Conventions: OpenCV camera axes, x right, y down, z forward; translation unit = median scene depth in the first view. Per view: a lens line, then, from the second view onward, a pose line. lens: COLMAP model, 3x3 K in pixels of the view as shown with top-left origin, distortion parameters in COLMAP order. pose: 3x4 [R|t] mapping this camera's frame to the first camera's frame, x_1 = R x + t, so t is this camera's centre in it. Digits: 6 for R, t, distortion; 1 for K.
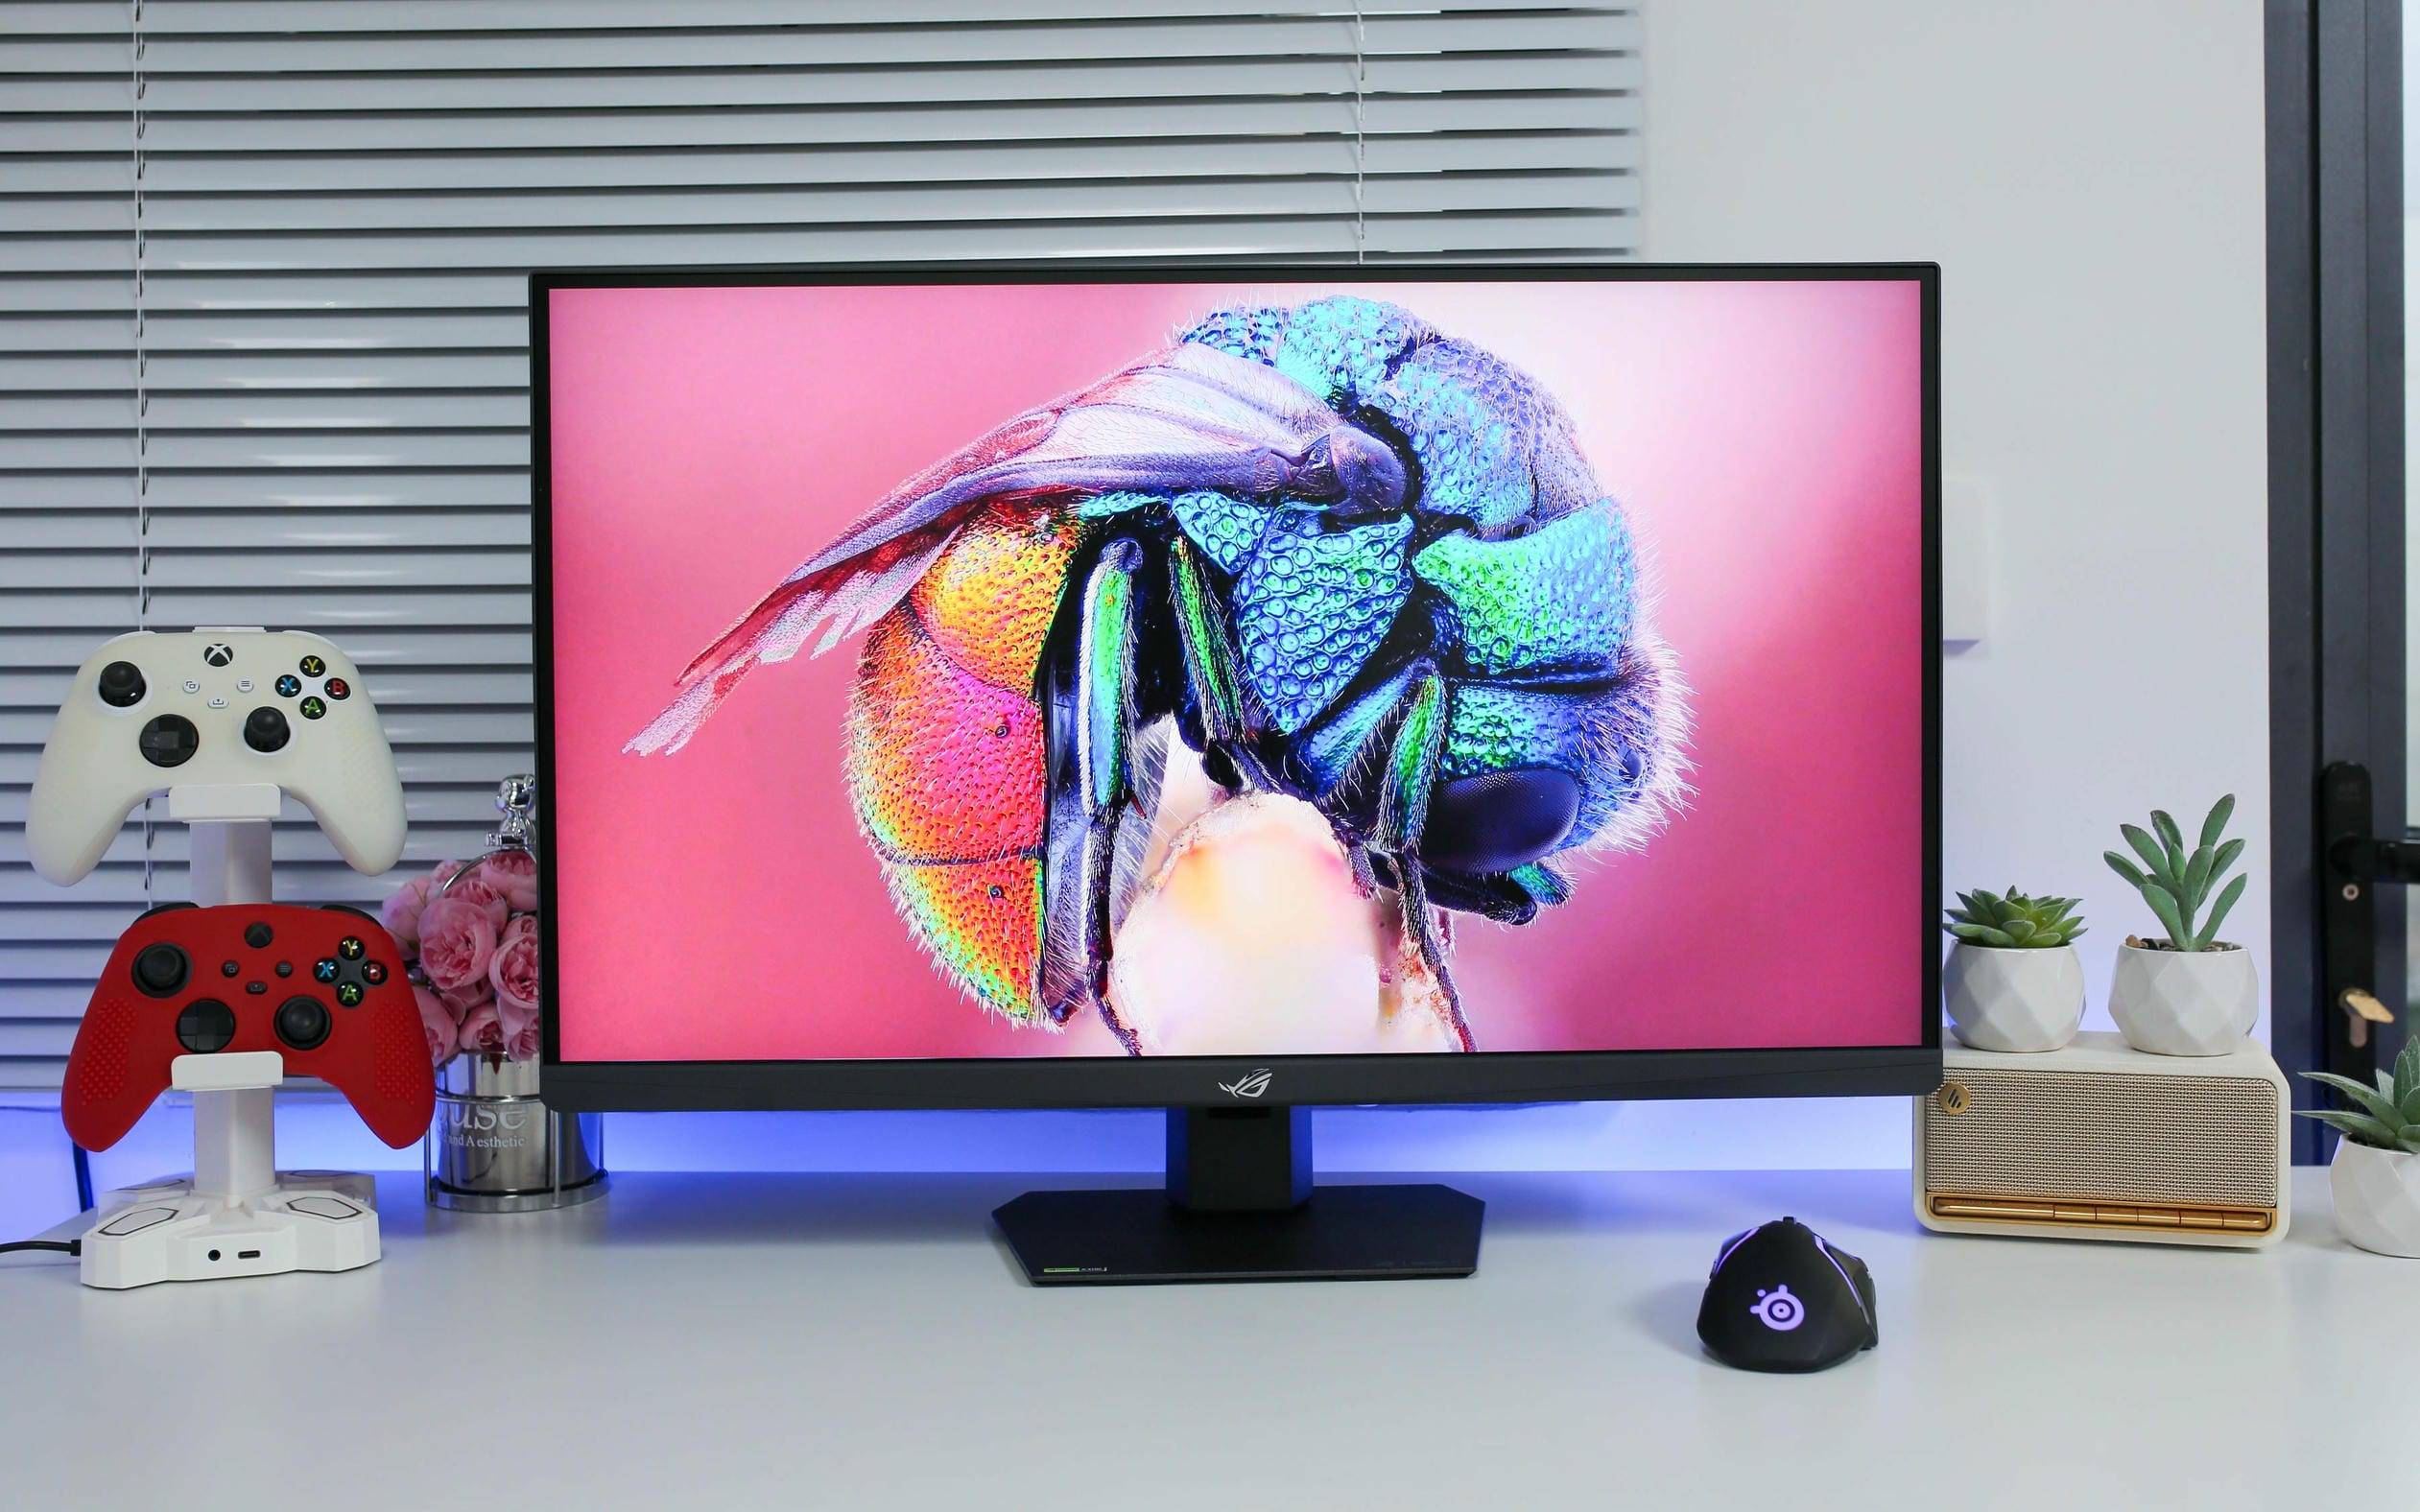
lens RADIAL K [[2857.9, 0, 1236.8], [0, 2857.9, 686.5], [0, 0, 1]] dist [-0.013553, 0.004341]
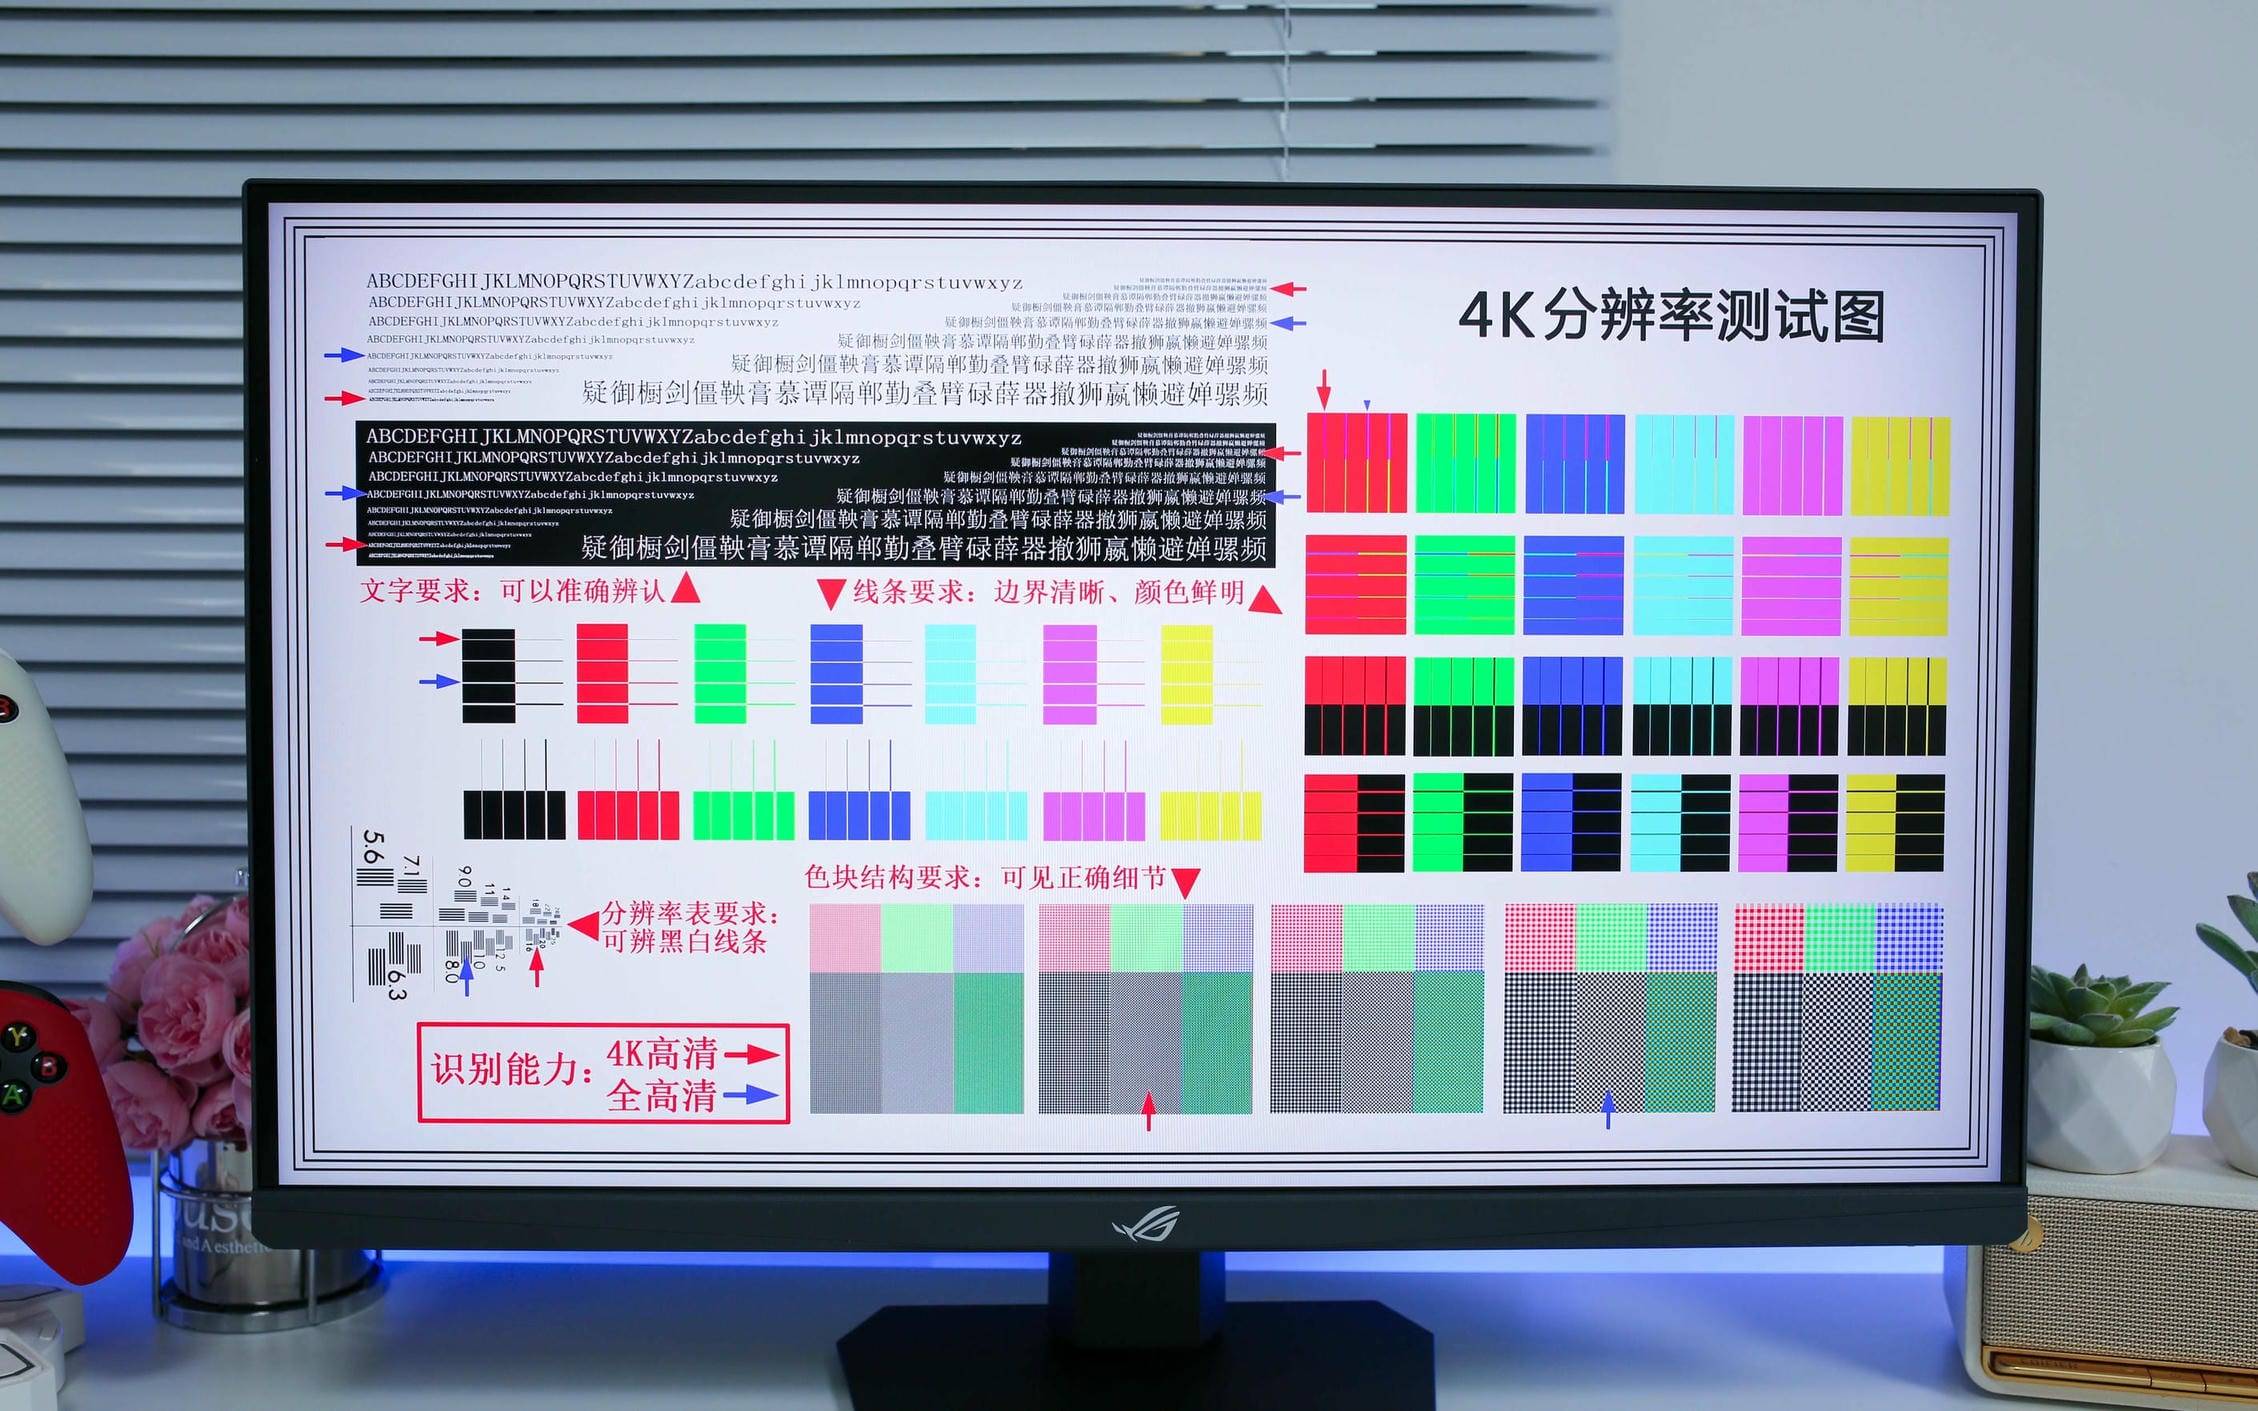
lens RADIAL K [[2255.1, 0, 1131.5], [0, 2255.1, 650.7], [0, 0, 1]] dist [-0.008324, -0.001331]
pose [[0.999831, 0.011583, 0.014269, -0.012059], [-0.011724, 0.999883, 0.009864, -0.023469], [-0.014153, -0.010029, 0.999850, 0.357550]]
